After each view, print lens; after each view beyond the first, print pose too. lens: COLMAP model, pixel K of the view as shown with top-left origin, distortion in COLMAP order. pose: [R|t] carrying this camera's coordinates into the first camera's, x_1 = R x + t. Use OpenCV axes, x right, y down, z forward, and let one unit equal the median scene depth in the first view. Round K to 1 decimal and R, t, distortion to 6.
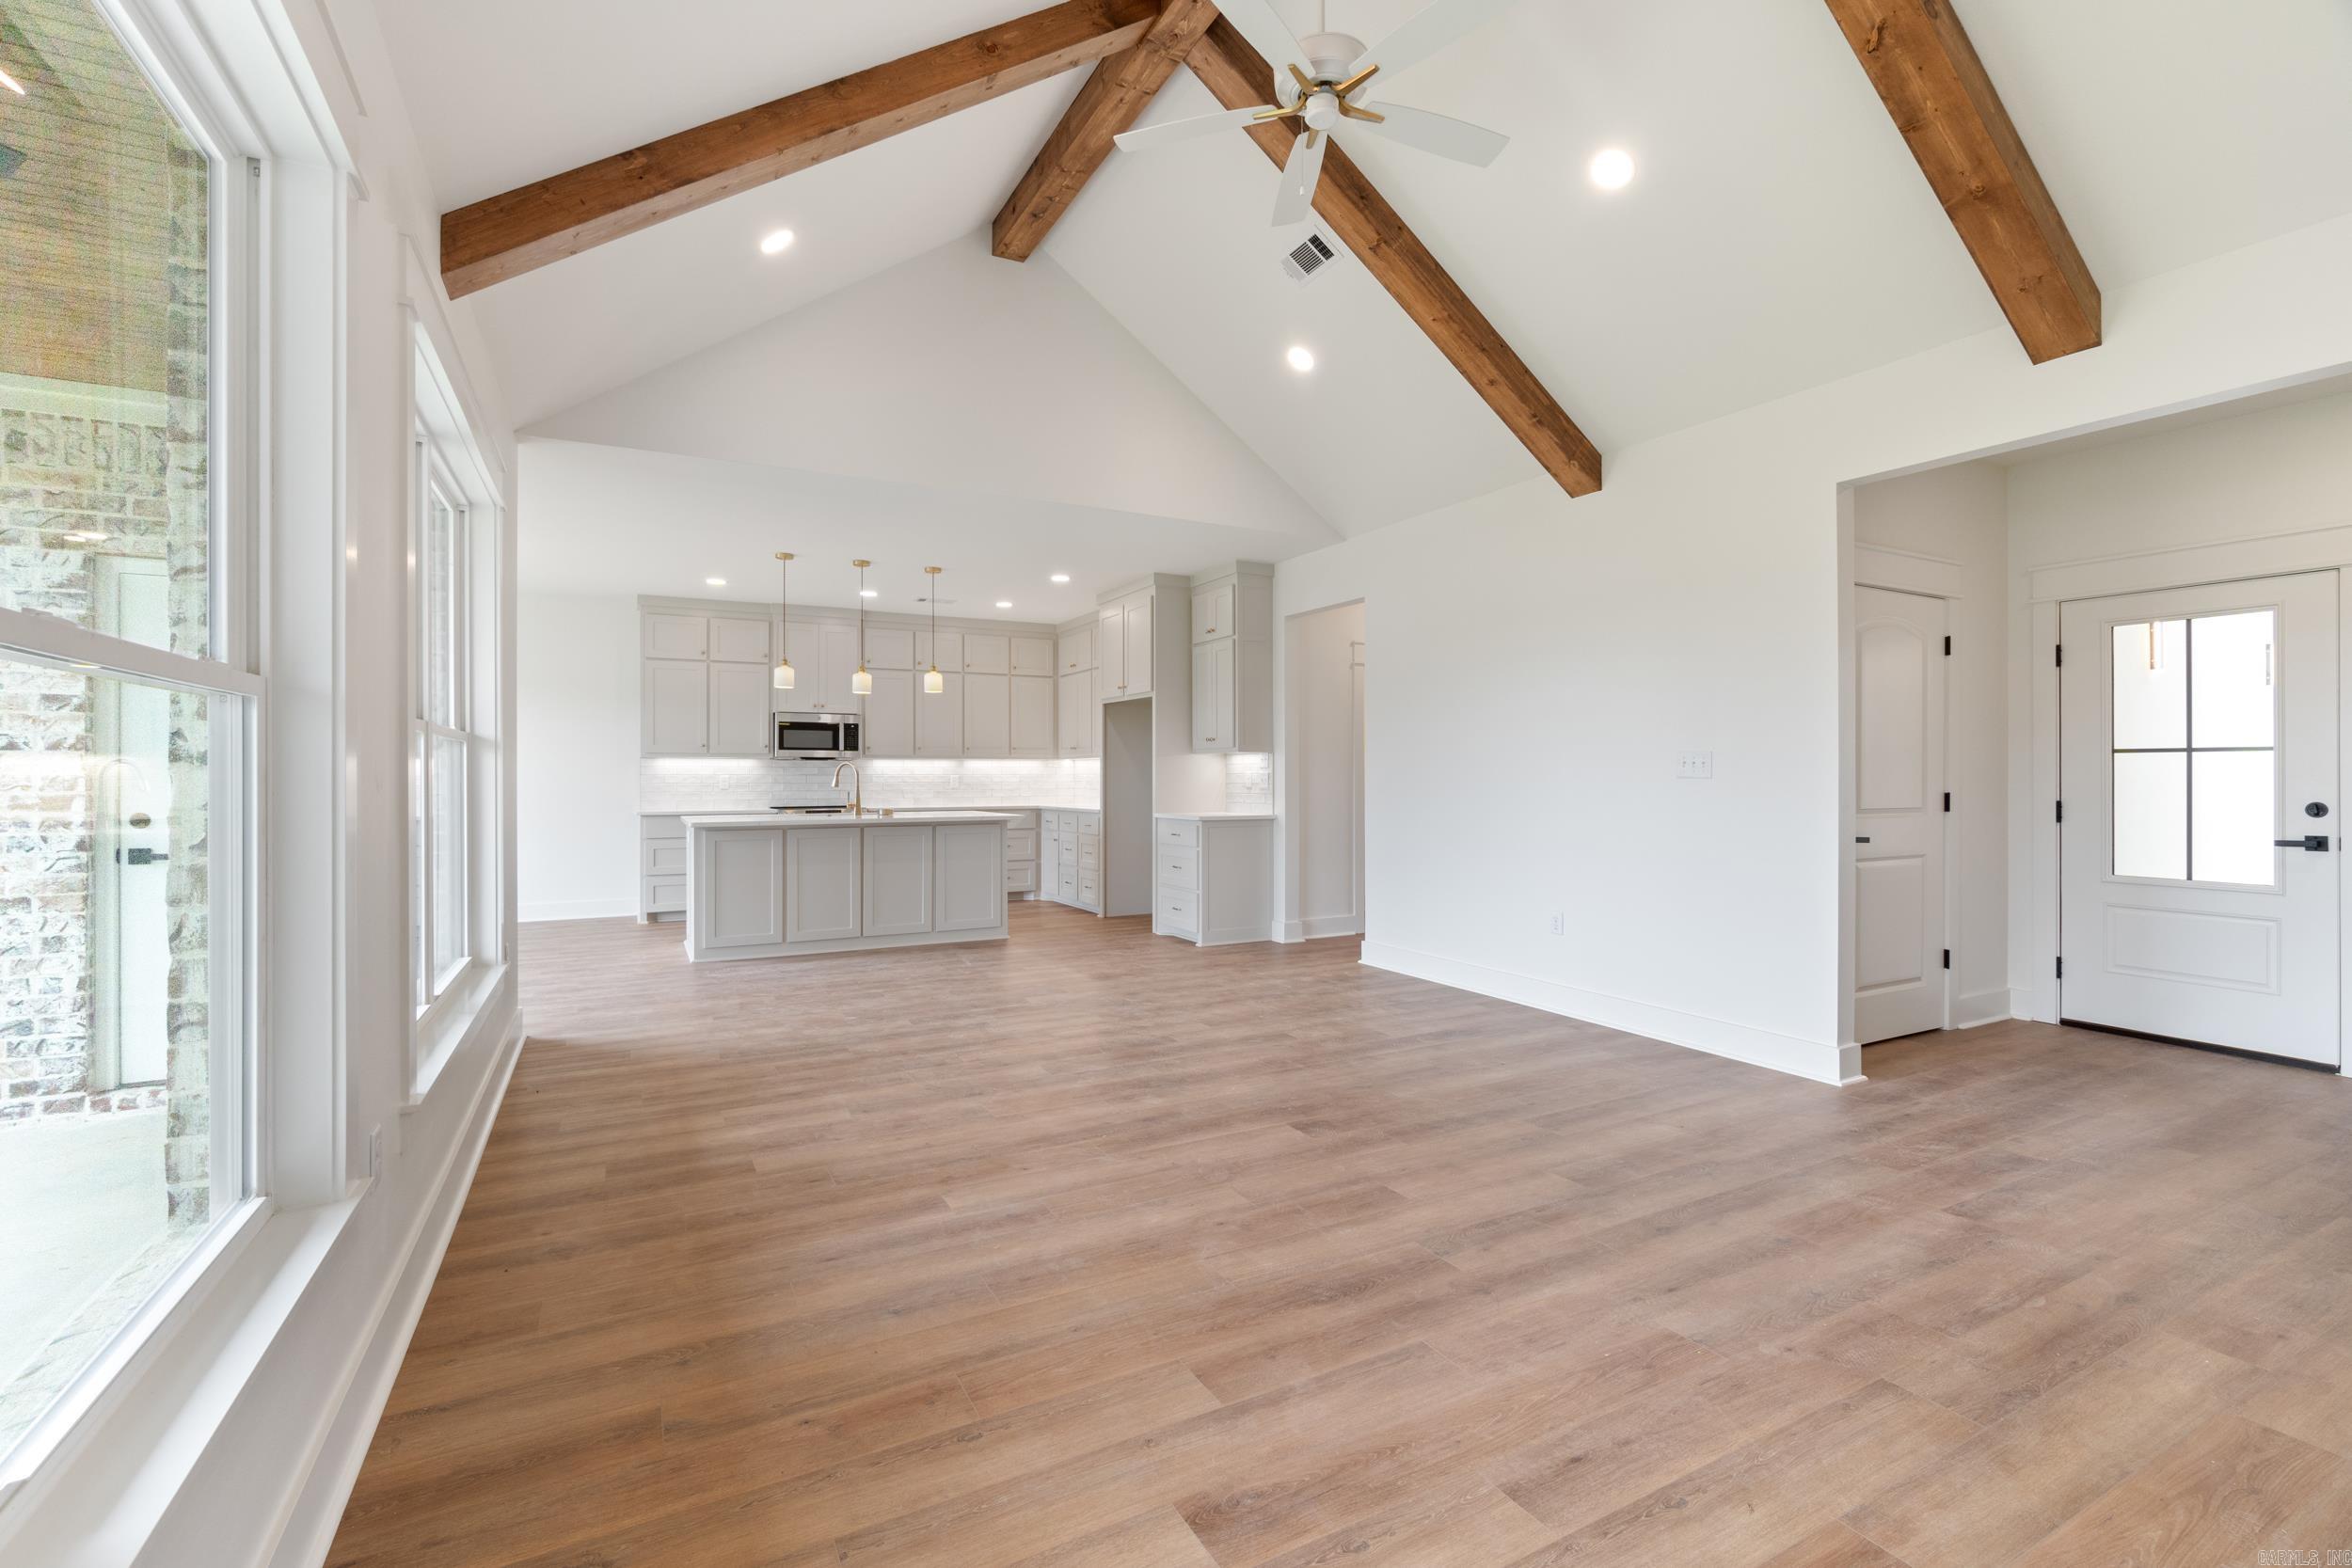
lens RADIAL K [[1022.6, 0, 1166.2], [0, 1022.6, 766.5], [0, 0, 1]] dist [-0.009634, 0.002509]
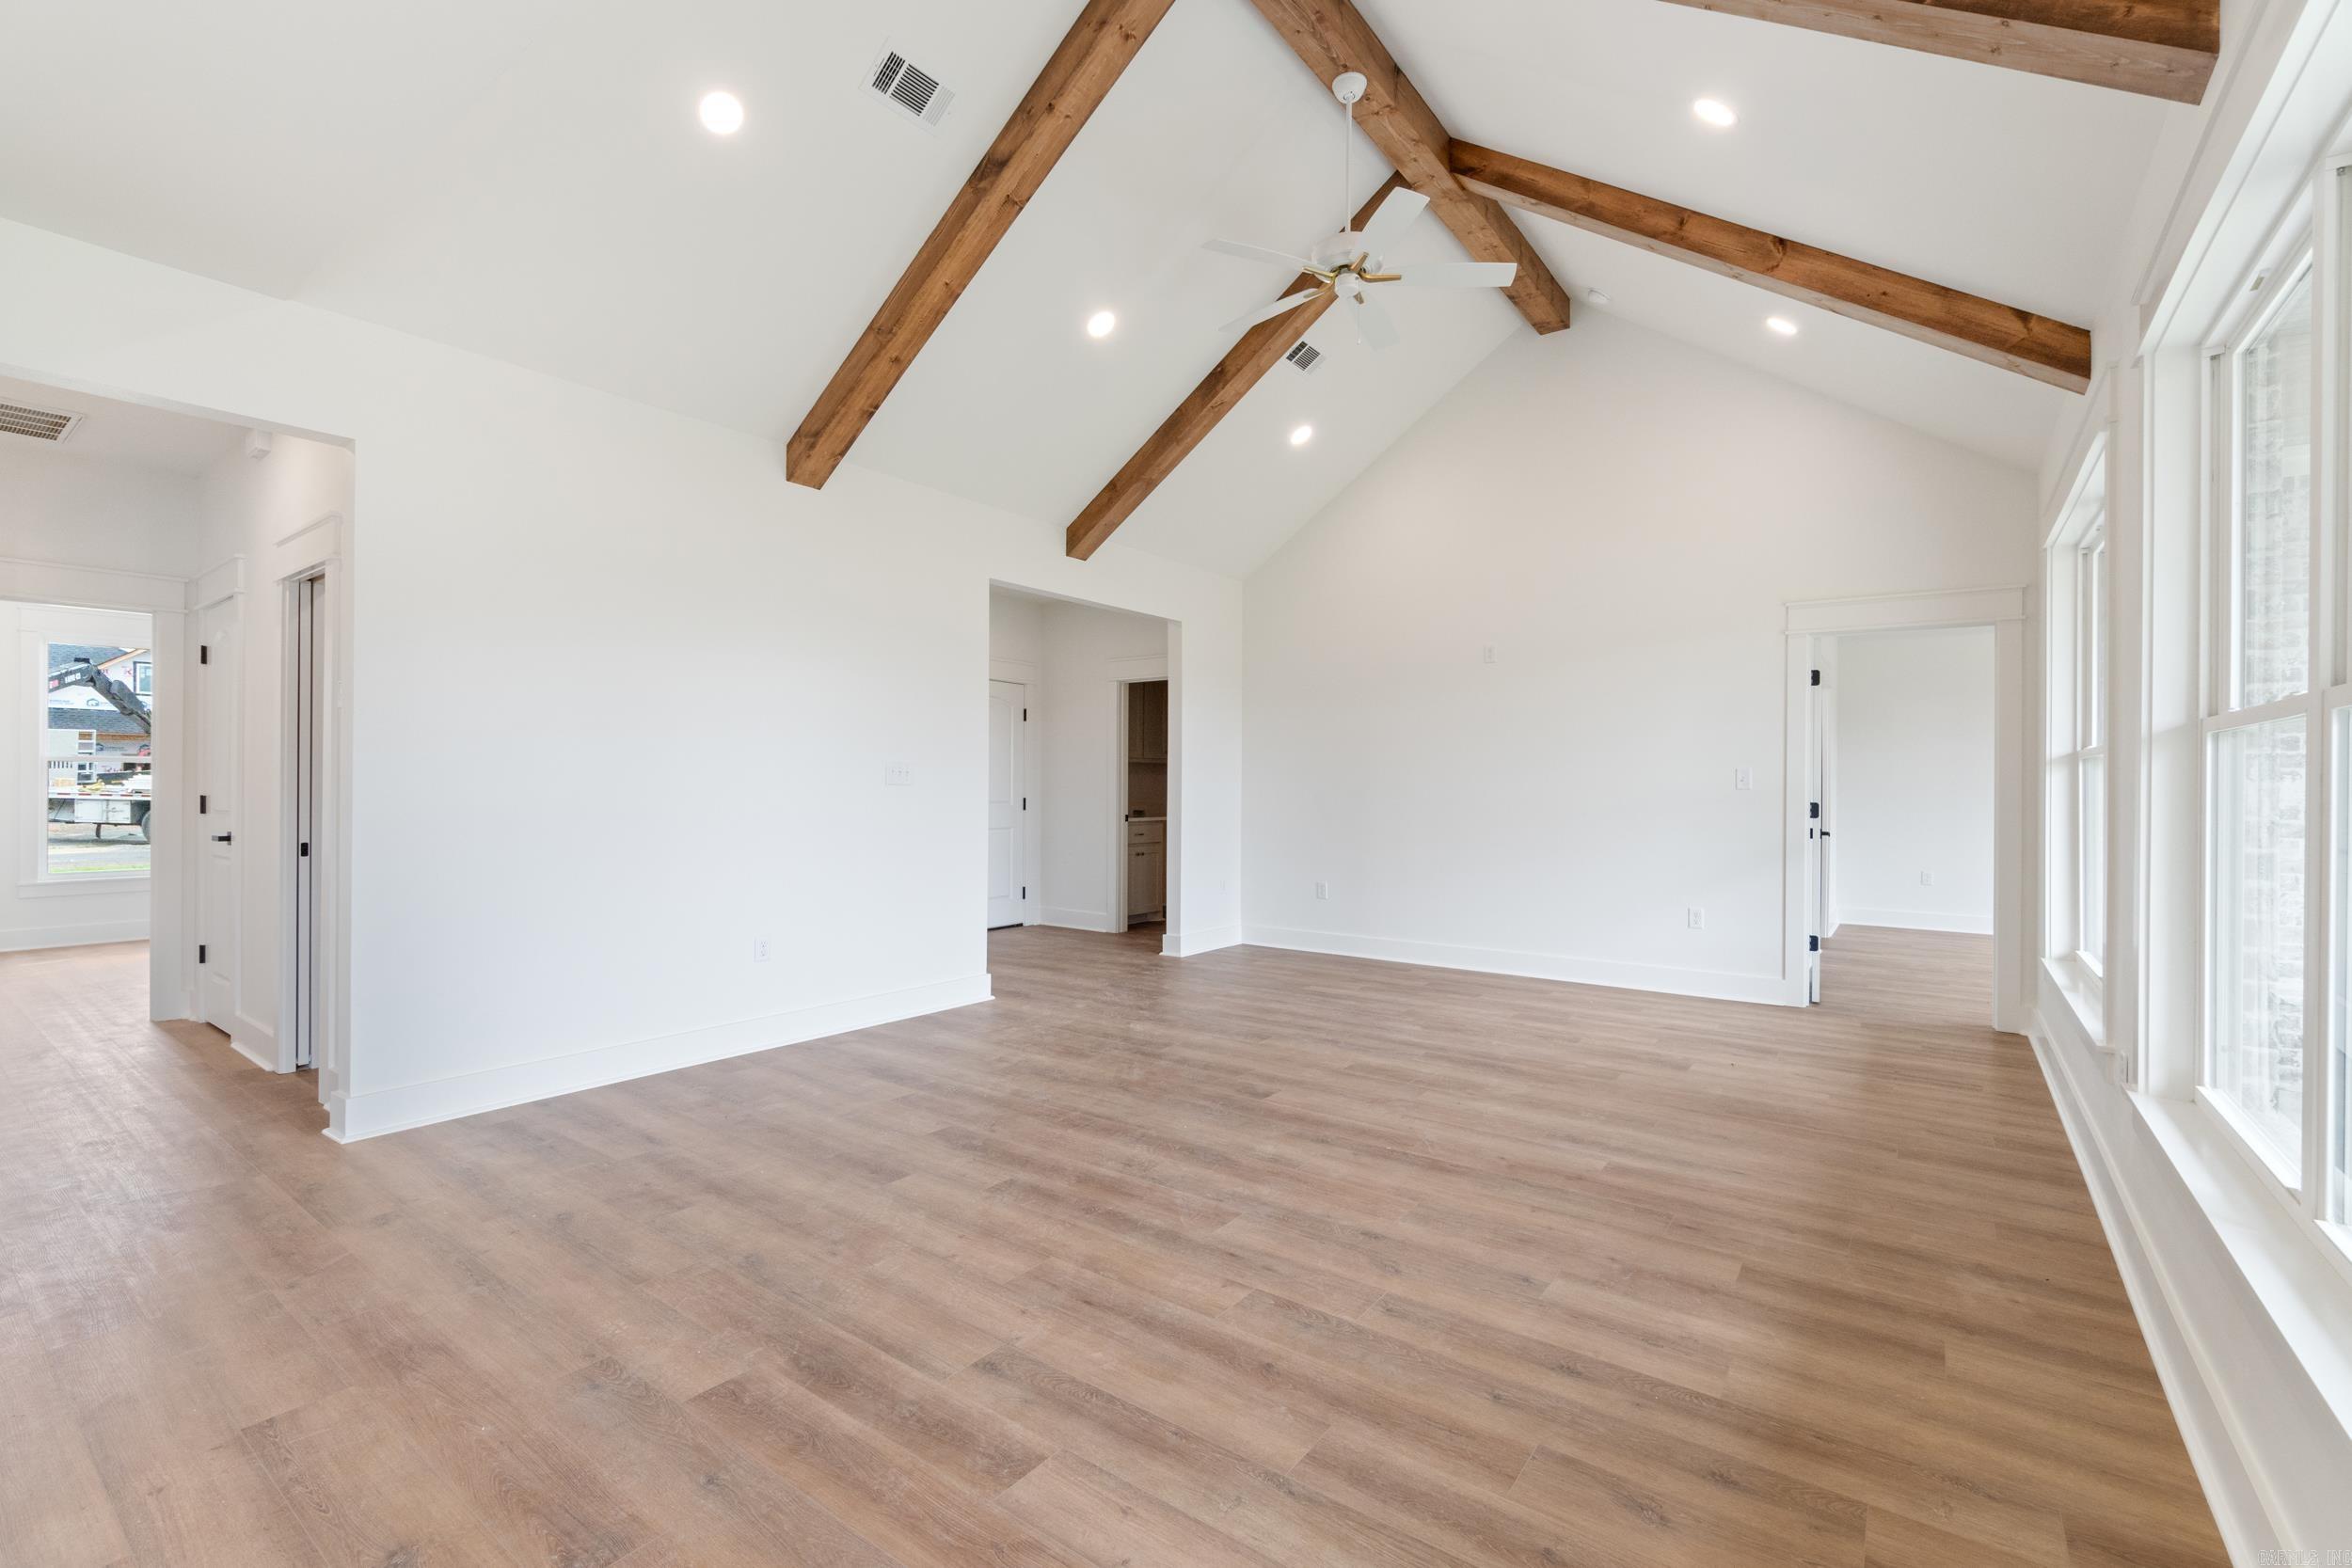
lens RADIAL K [[1022.6, 0, 1165.9], [0, 1022.6, 787.5], [0, 0, 1]] dist [-0.009634, 0.002509]
pose [[-0.426392, -0.005058, 0.904524, -0.754946], [-0.011649, 0.999932, 0.000100, 0.012724], [-0.904463, -0.010494, -0.426422, 1.417493]]
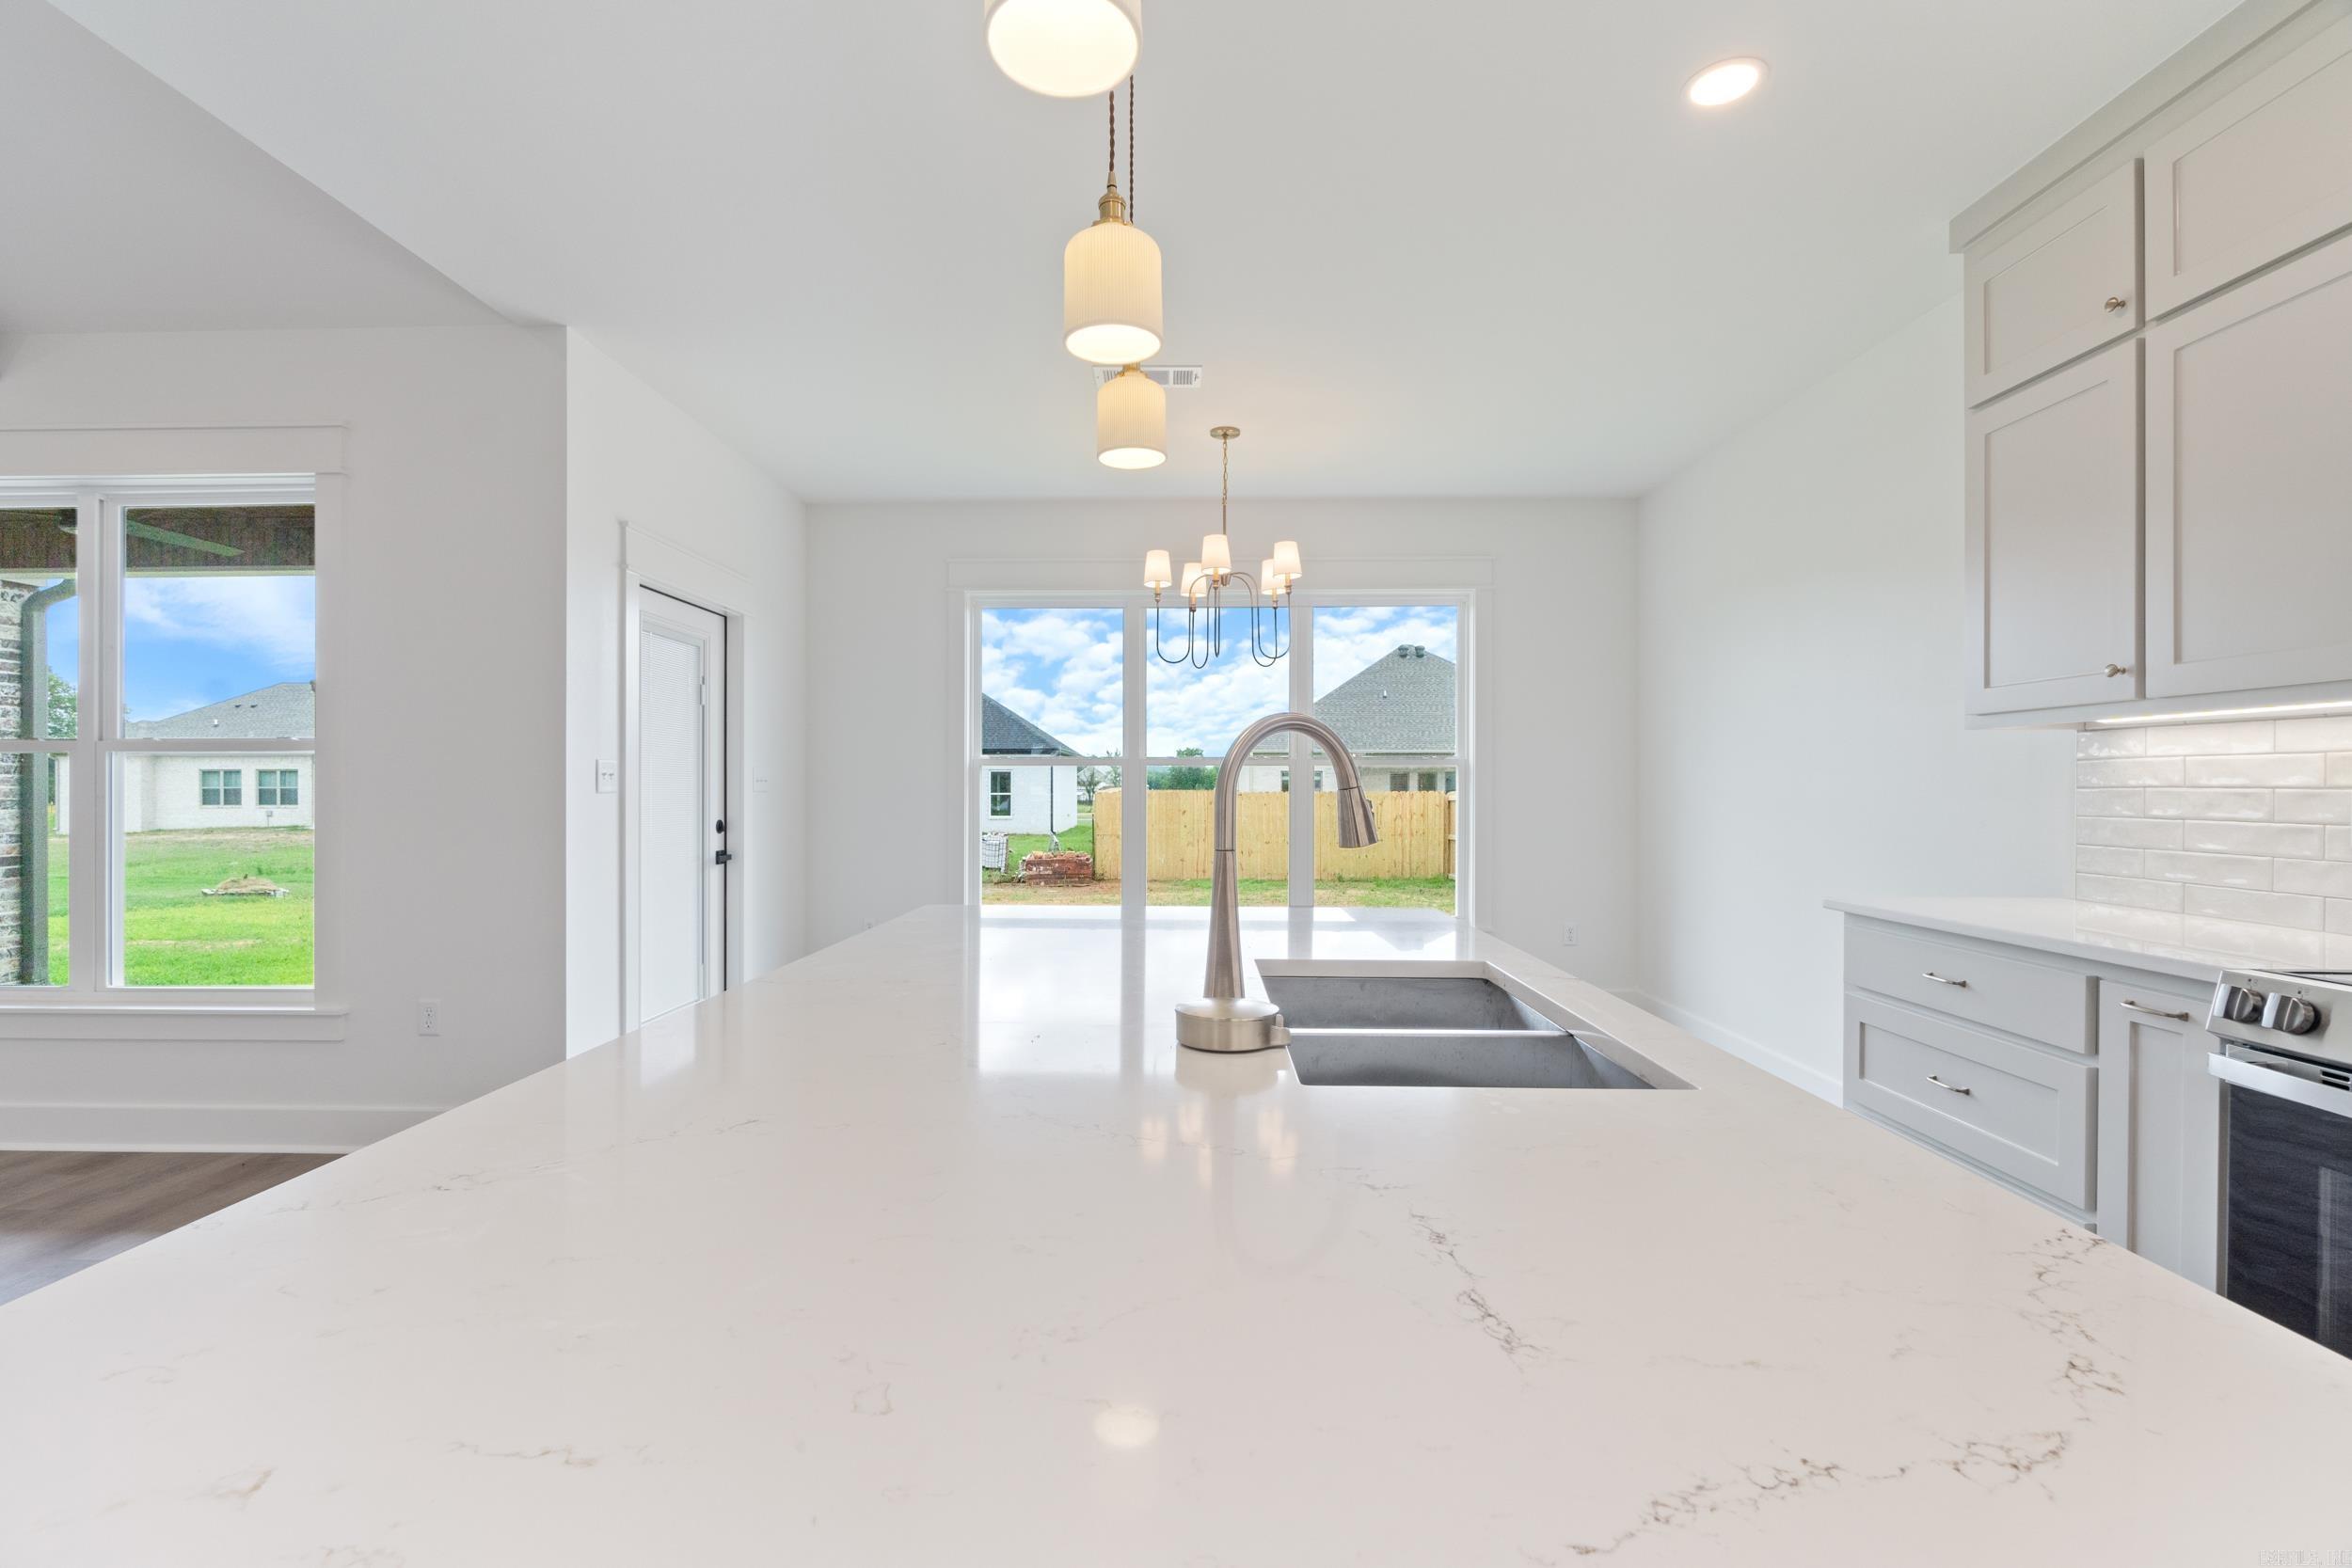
lens RADIAL K [[1022.6, 0, 1156.4], [0, 1022.6, 790.8], [0, 0, 1]] dist [-0.009634, 0.002509]
pose [[-0.493566, 0.003235, -0.869702, -0.260448], [0.007704, 0.999970, -0.000652, 0.016814], [0.869674, -0.007022, -0.493577, 2.067676]]
